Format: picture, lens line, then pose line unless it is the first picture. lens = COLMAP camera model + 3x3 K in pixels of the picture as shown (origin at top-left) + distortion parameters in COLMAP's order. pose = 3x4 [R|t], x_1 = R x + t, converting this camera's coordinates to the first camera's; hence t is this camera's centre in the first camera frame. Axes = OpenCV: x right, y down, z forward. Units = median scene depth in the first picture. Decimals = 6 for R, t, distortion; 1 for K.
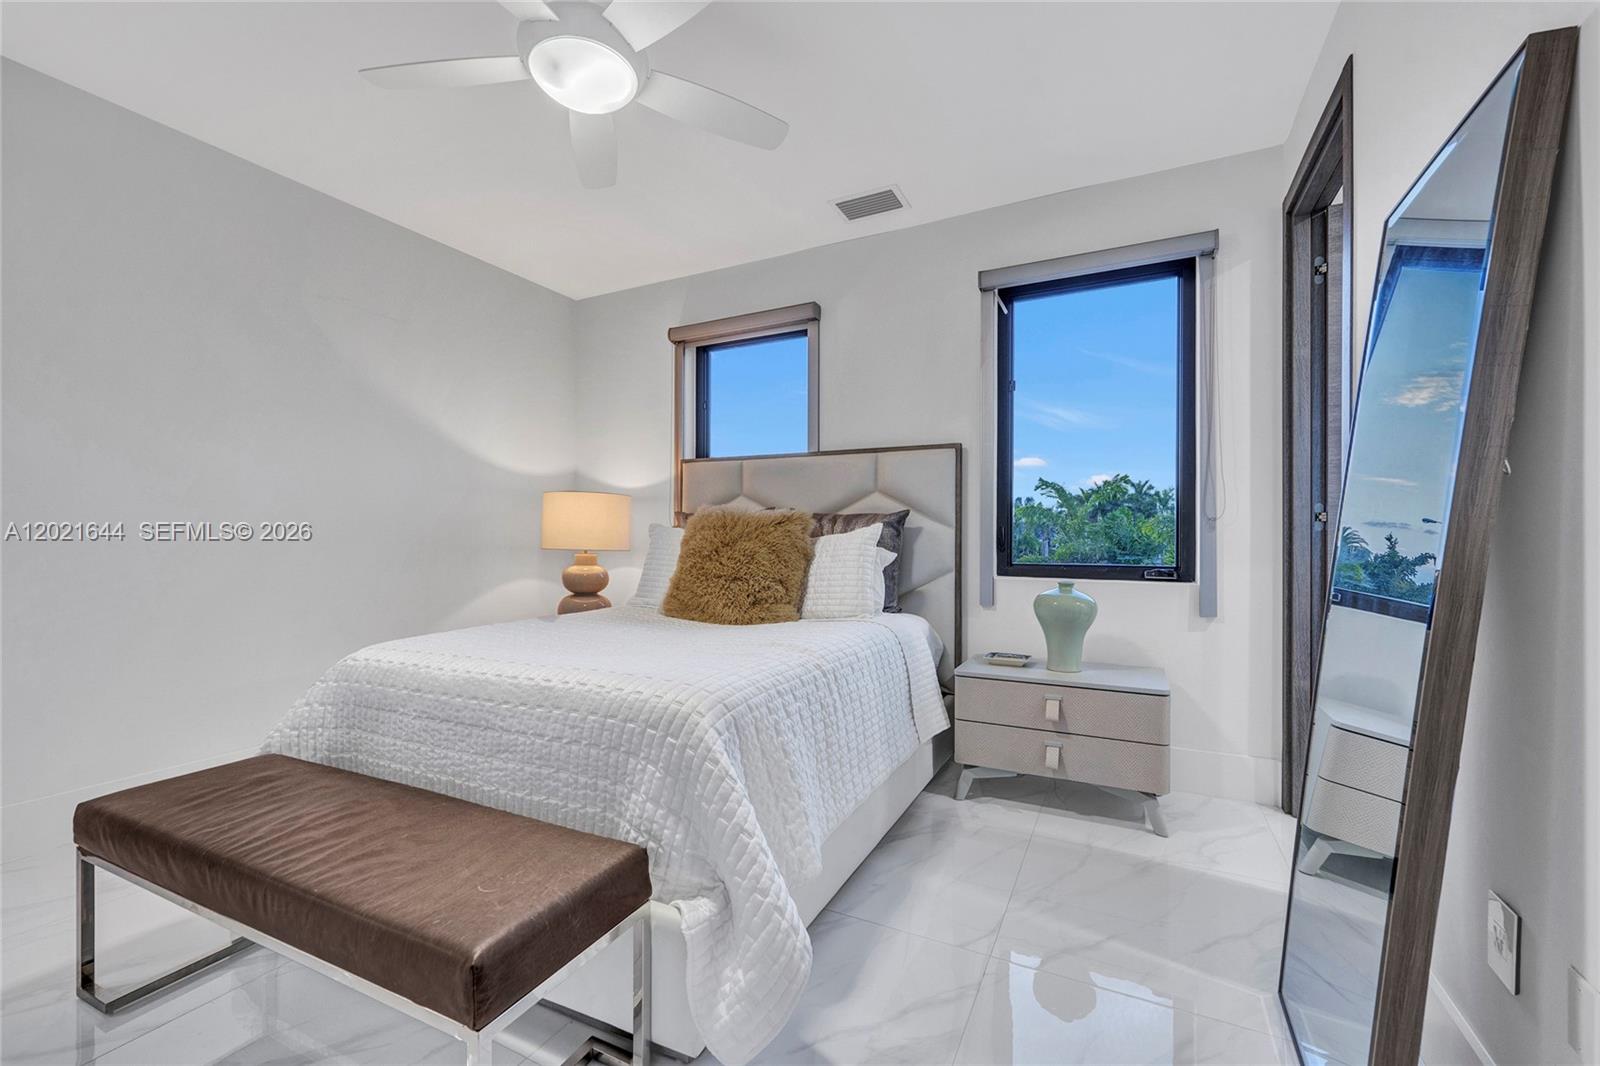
lens RADIAL K [[663.5, 0, 795.7], [0, 663.5, 534.0], [0, 0, 1]] dist [-0.000243, 0.000082]
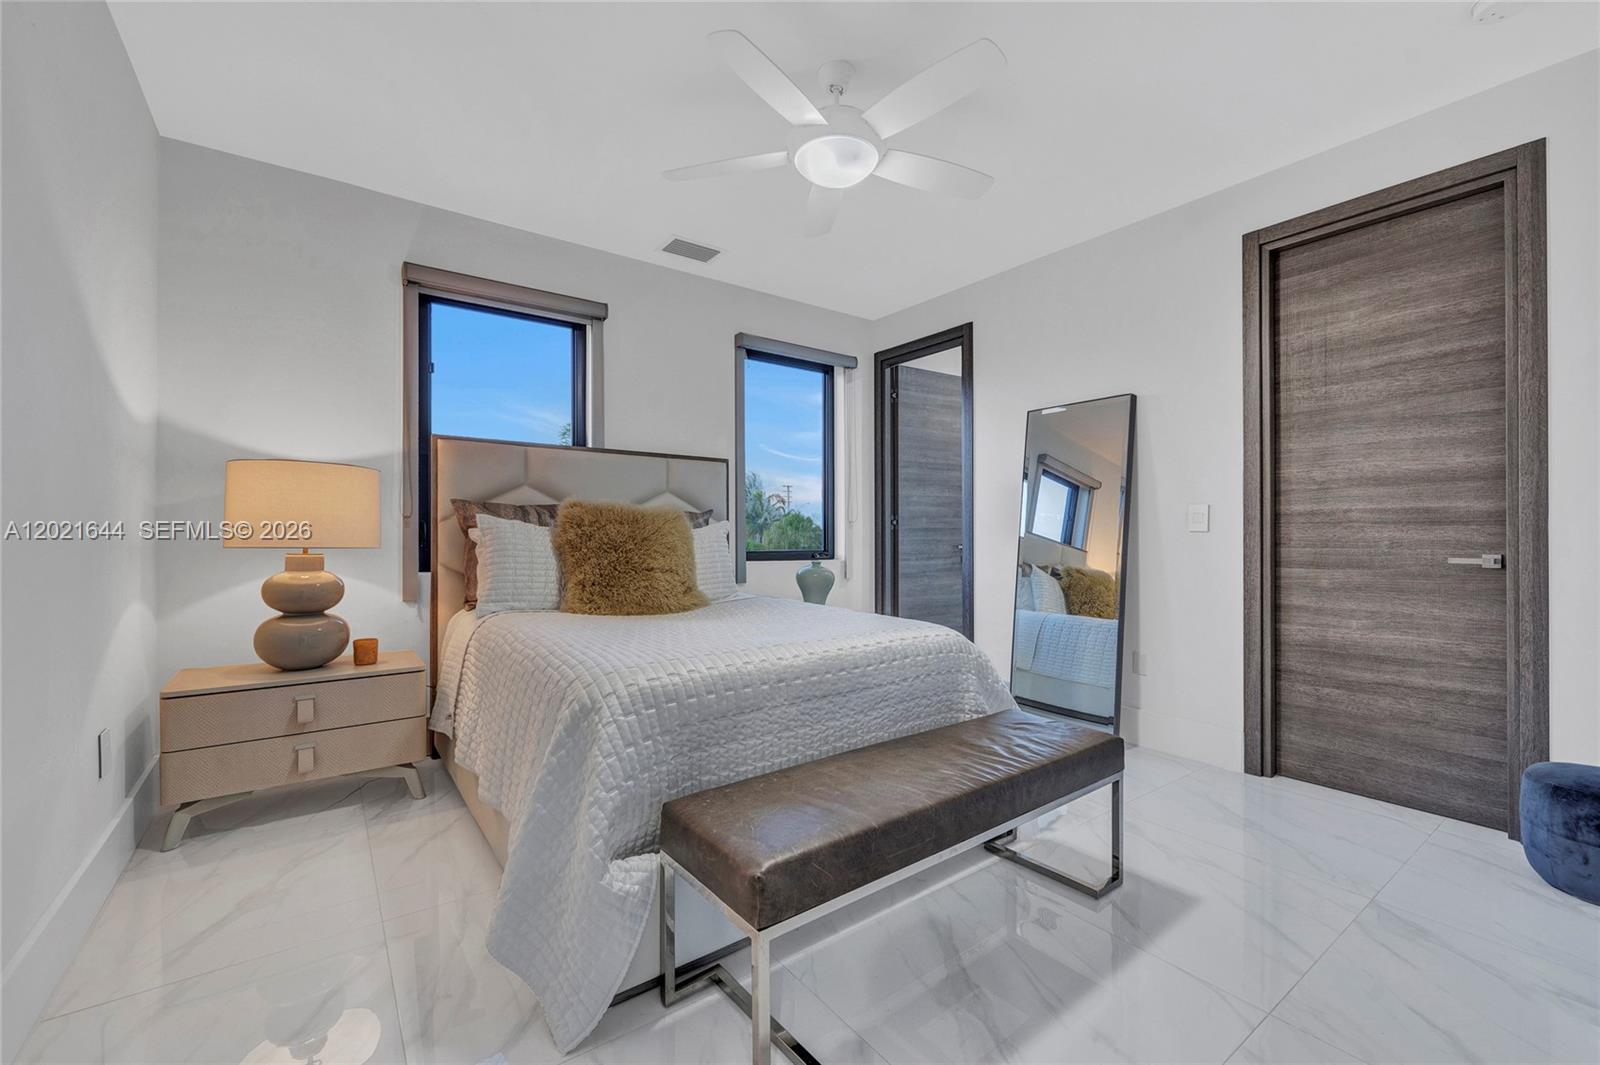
lens RADIAL K [[659.9, 0, 802.2], [0, 659.9, 525.8], [0, 0, 1]] dist [-0.001083, 0.000003]
pose [[0.445131, 0.010942, 0.895399, -0.838994], [-0.009300, 0.999928, -0.007596, 0.001598], [-0.895417, -0.004947, 0.445201, 0.294905]]
